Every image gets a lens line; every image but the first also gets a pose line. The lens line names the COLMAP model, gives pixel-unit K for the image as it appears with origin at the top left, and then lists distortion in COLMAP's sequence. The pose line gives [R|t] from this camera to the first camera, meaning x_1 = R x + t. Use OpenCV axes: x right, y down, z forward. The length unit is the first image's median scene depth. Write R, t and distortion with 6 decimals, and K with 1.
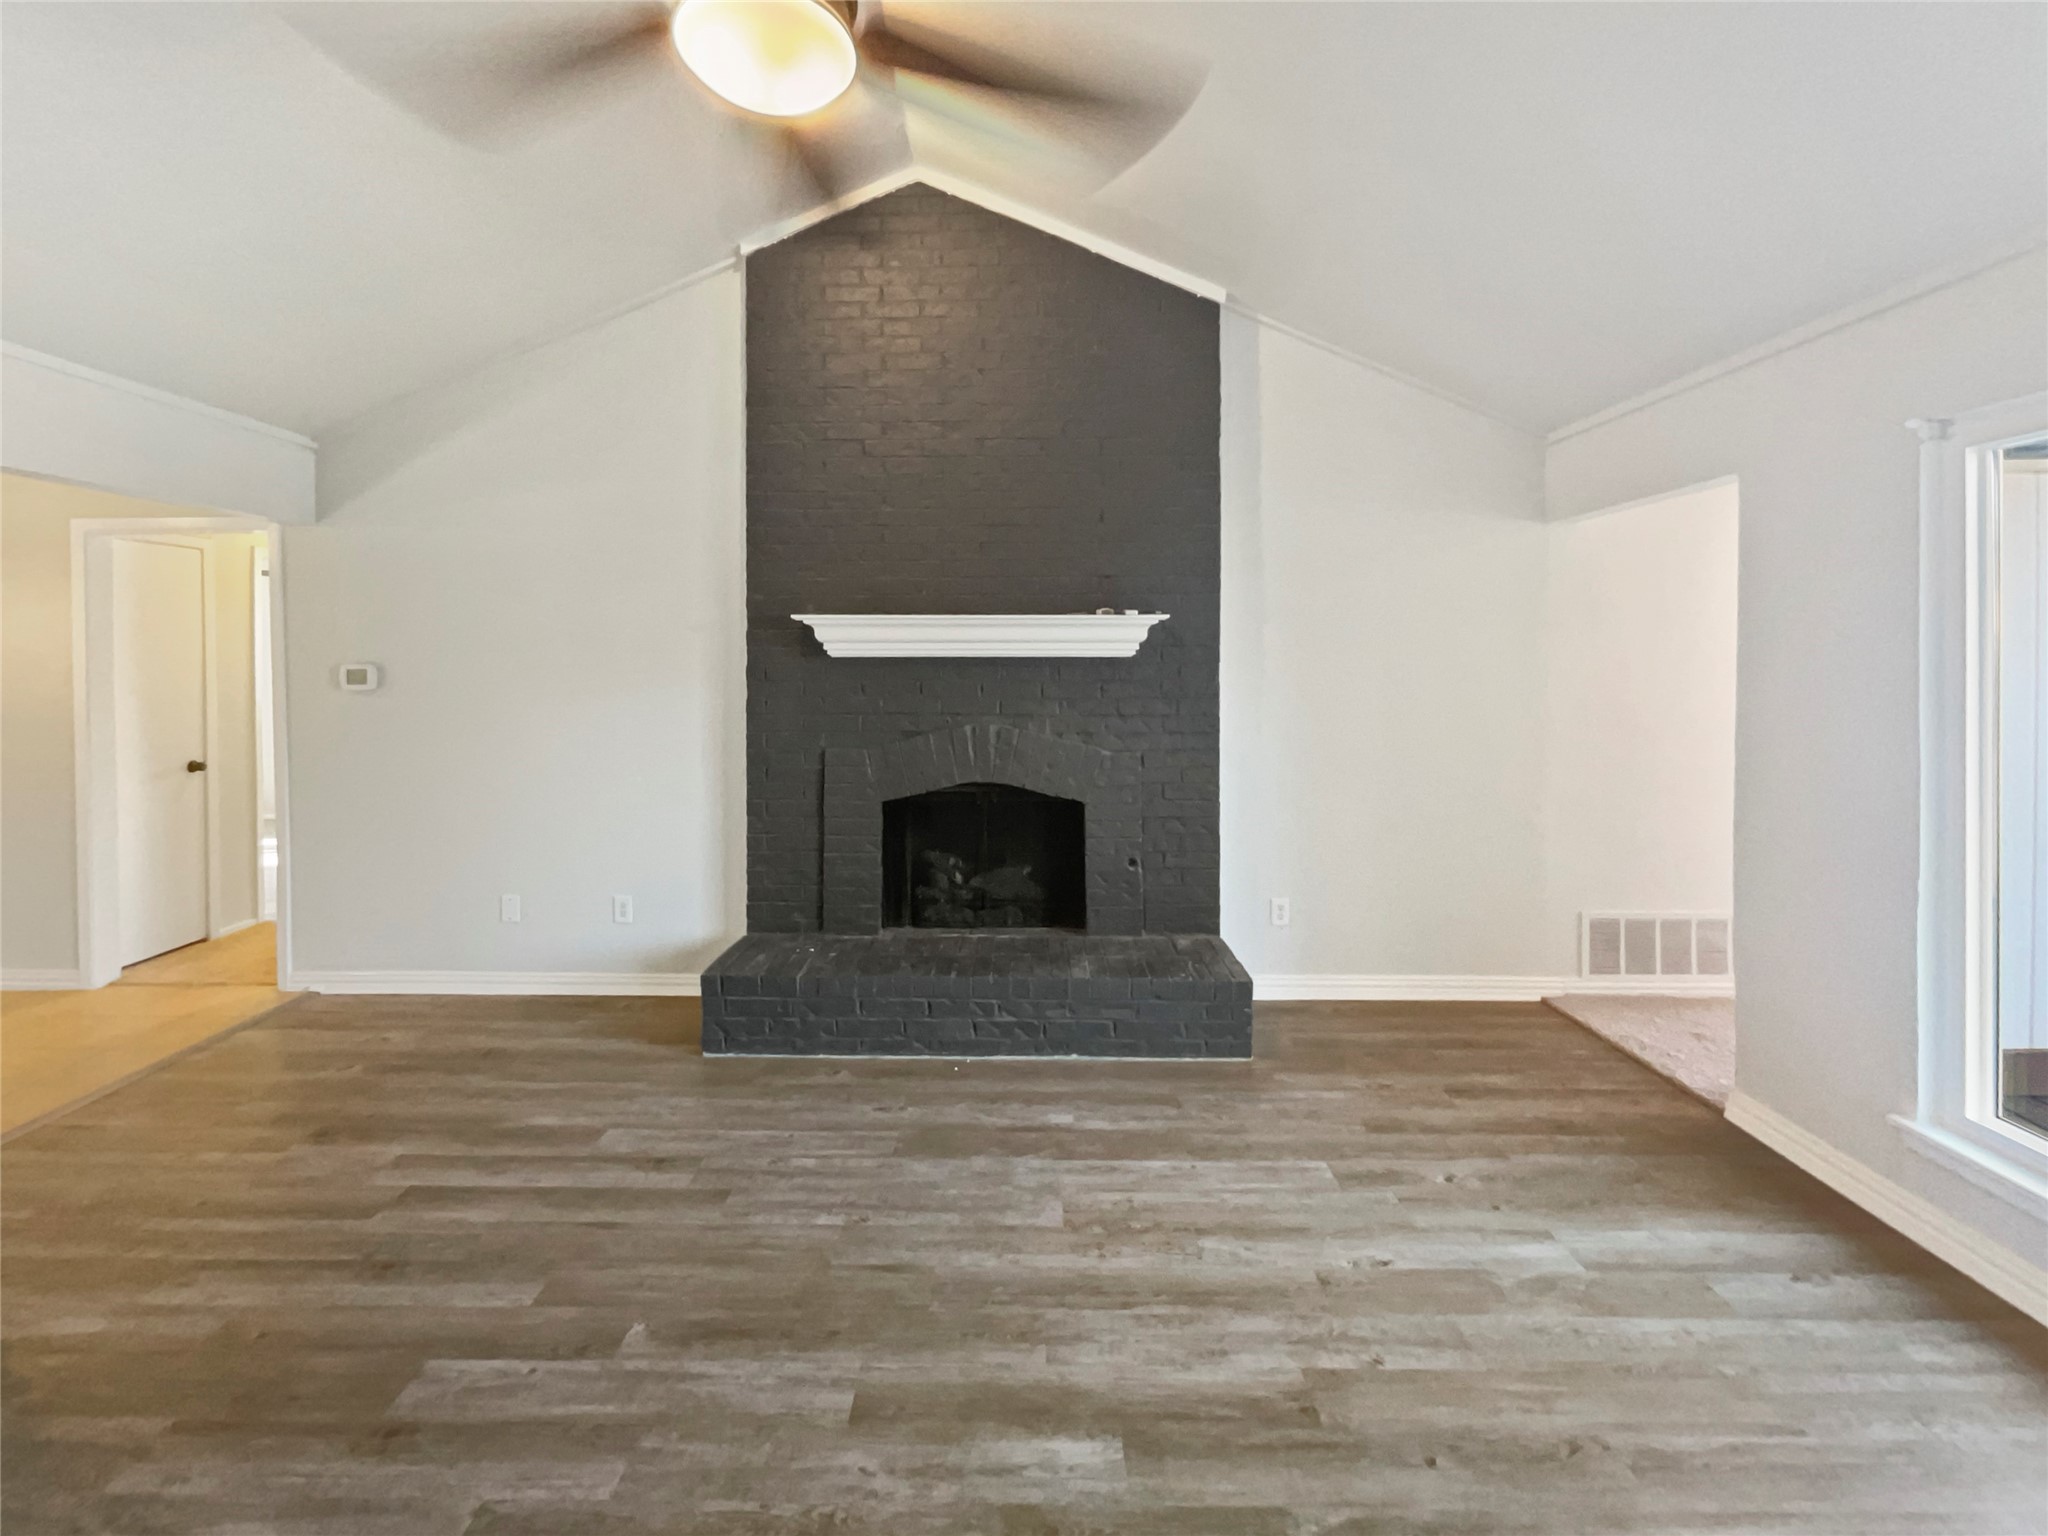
lens RADIAL K [[883.2, 0, 1018.7], [0, 883.2, 772.7], [0, 0, 1]] dist [0.003031, 0.001378]
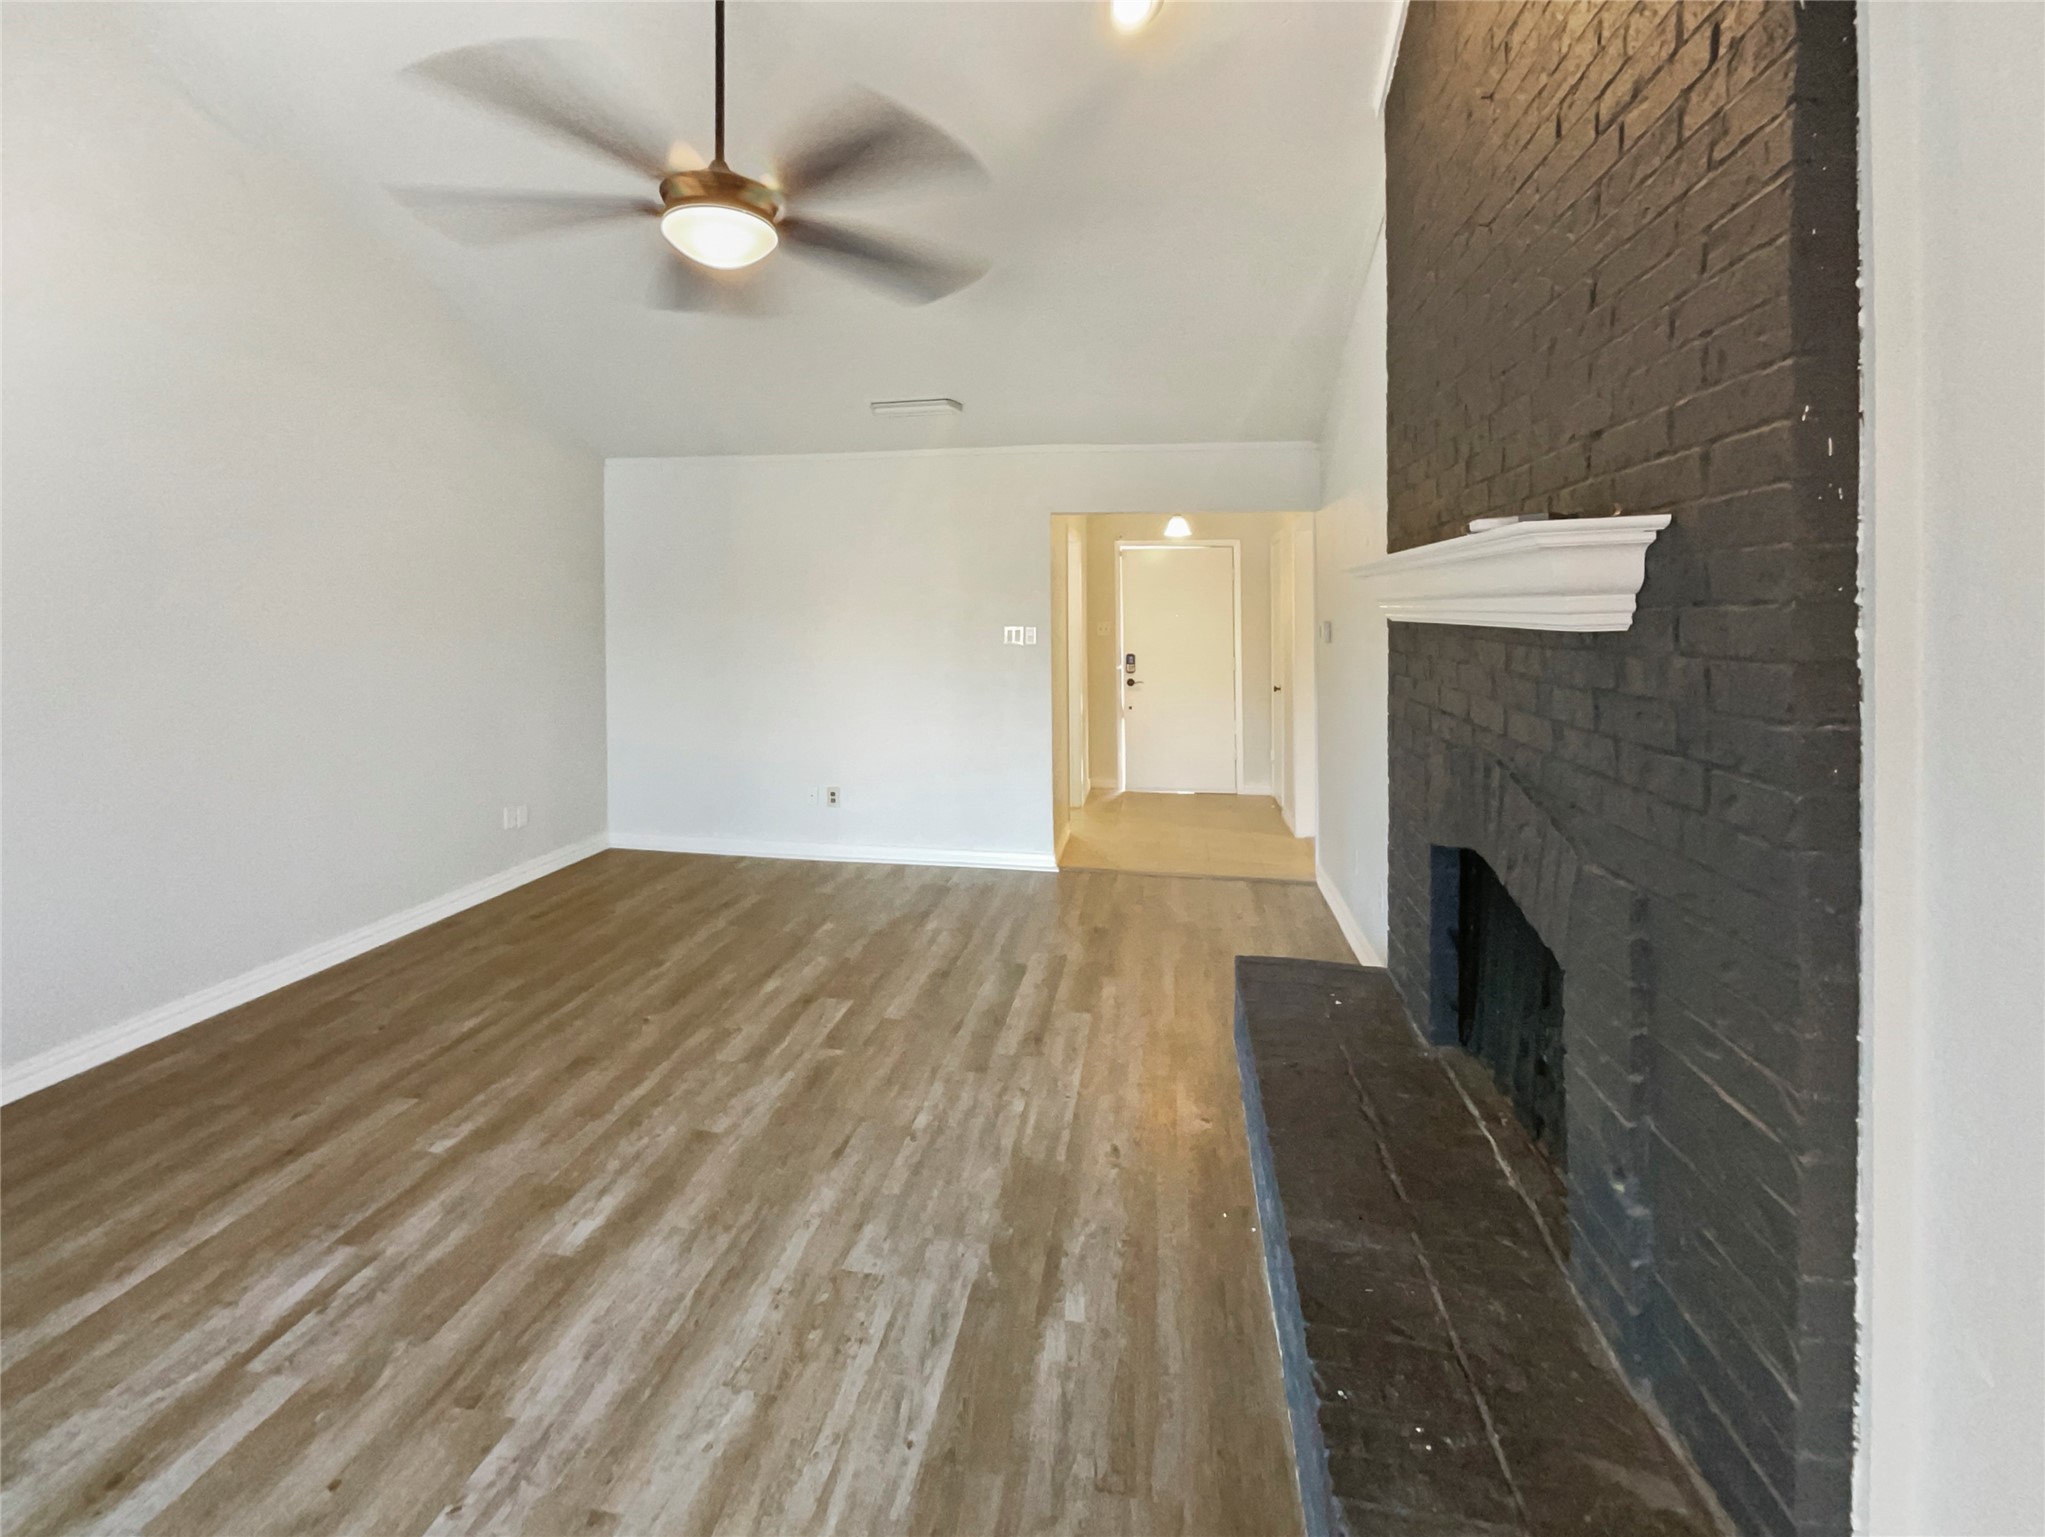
lens RADIAL K [[881.9, 0, 1019.6], [0, 881.9, 760.2], [0, 0, 1]] dist [0.003031, 0.001378]
pose [[-0.165246, 0.160969, -0.973028, 0.855691], [-0.129498, 0.974508, 0.183206, -0.183682], [0.977714, 0.156279, -0.140188, 1.296786]]
